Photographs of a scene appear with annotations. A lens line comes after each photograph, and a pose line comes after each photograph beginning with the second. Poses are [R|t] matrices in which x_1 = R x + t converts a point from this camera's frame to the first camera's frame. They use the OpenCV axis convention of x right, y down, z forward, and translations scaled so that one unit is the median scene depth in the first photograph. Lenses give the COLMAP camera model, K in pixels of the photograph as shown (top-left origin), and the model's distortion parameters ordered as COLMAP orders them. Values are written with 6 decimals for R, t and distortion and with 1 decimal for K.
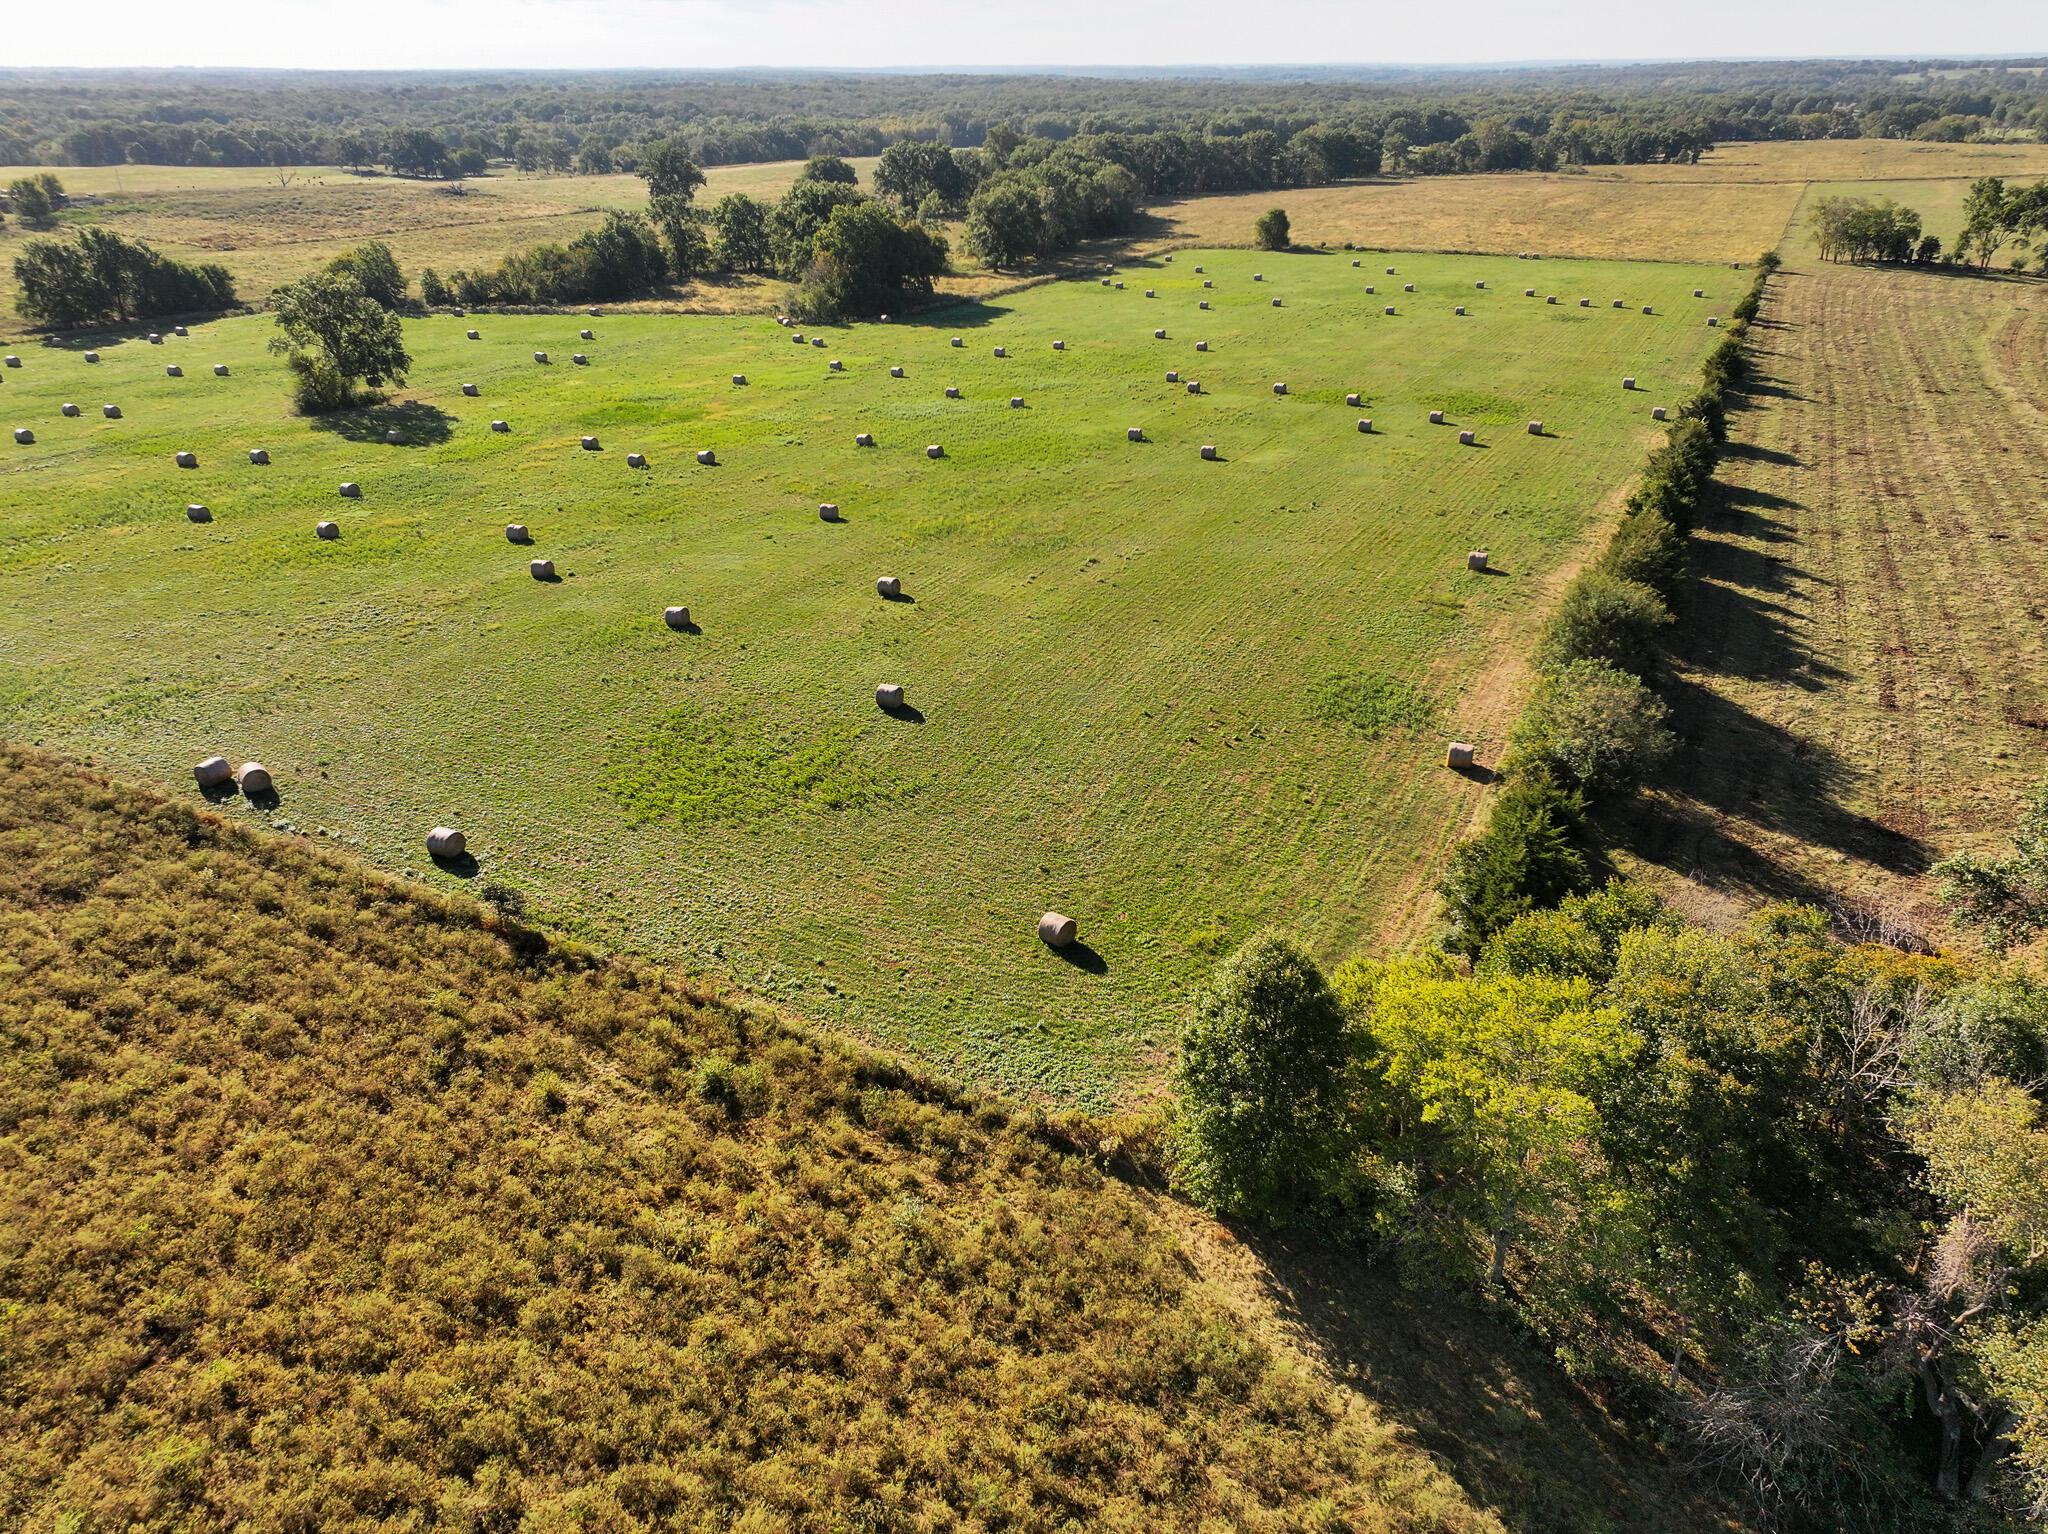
lens RADIAL K [[1439.9, 0, 1024.0], [0, 1439.9, 767.0], [0, 0, 1]] dist [0.003537, 0.014284]
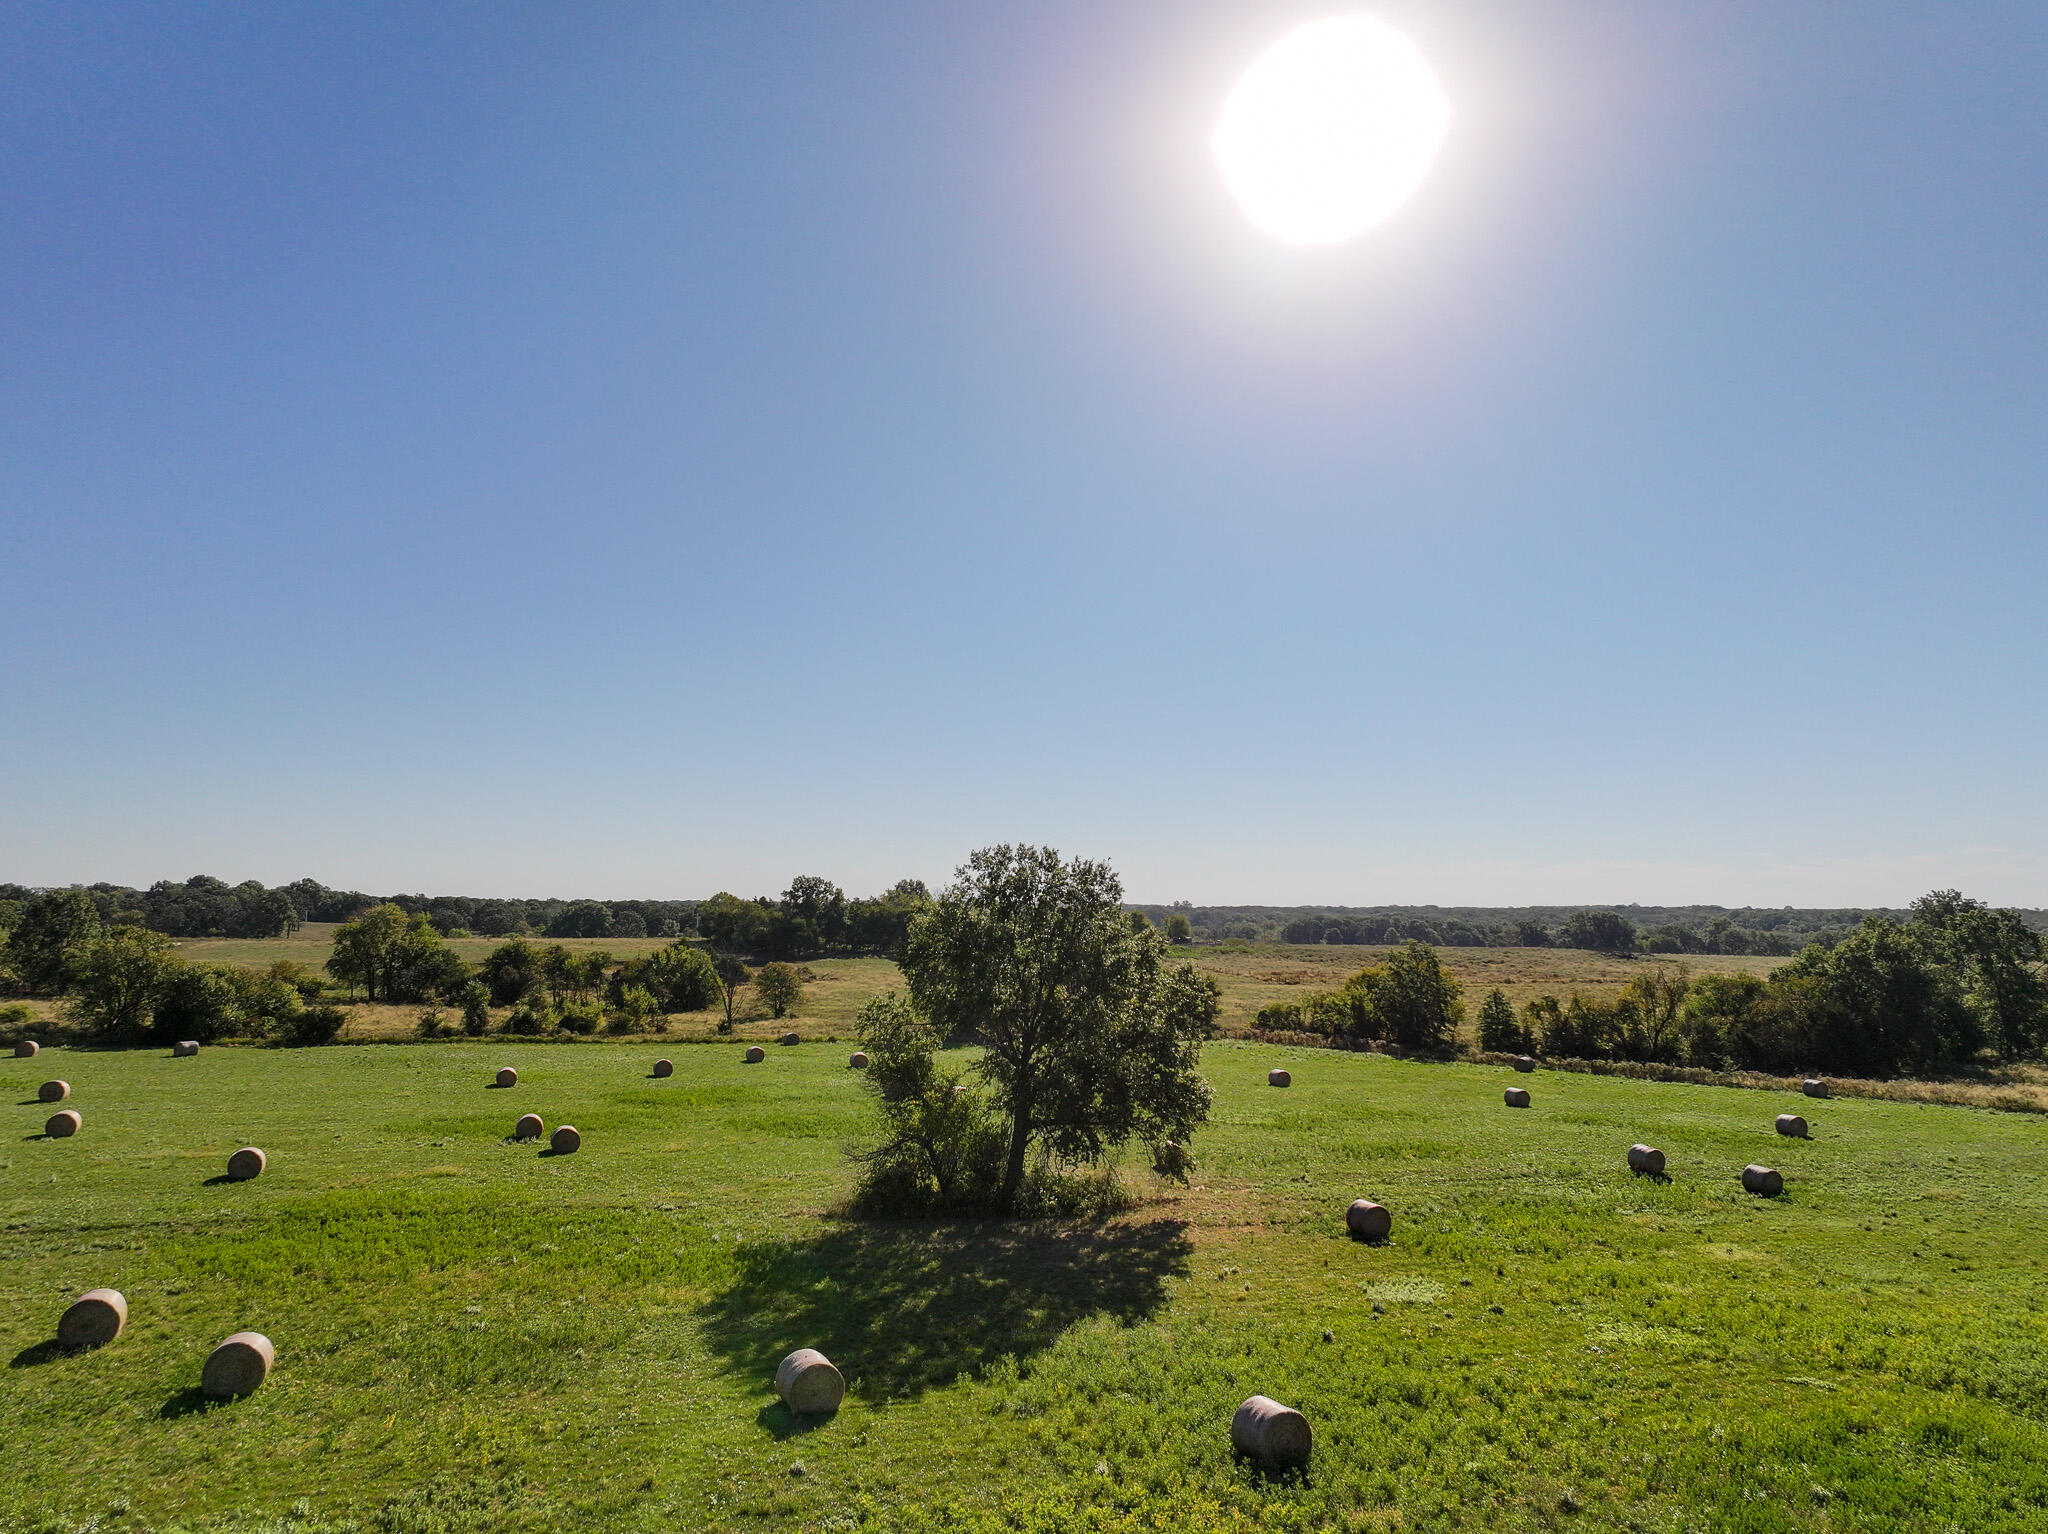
lens RADIAL K [[1439.9, 0, 1024.0], [0, 1439.9, 767.0], [0, 0, 1]] dist [0.003537, 0.014284]
pose [[0.719973, -0.061791, -0.691246, -0.153993], [-0.309291, 0.863077, -0.399295, -0.142008], [0.621271, 0.501278, 0.602281, 0.511404]]
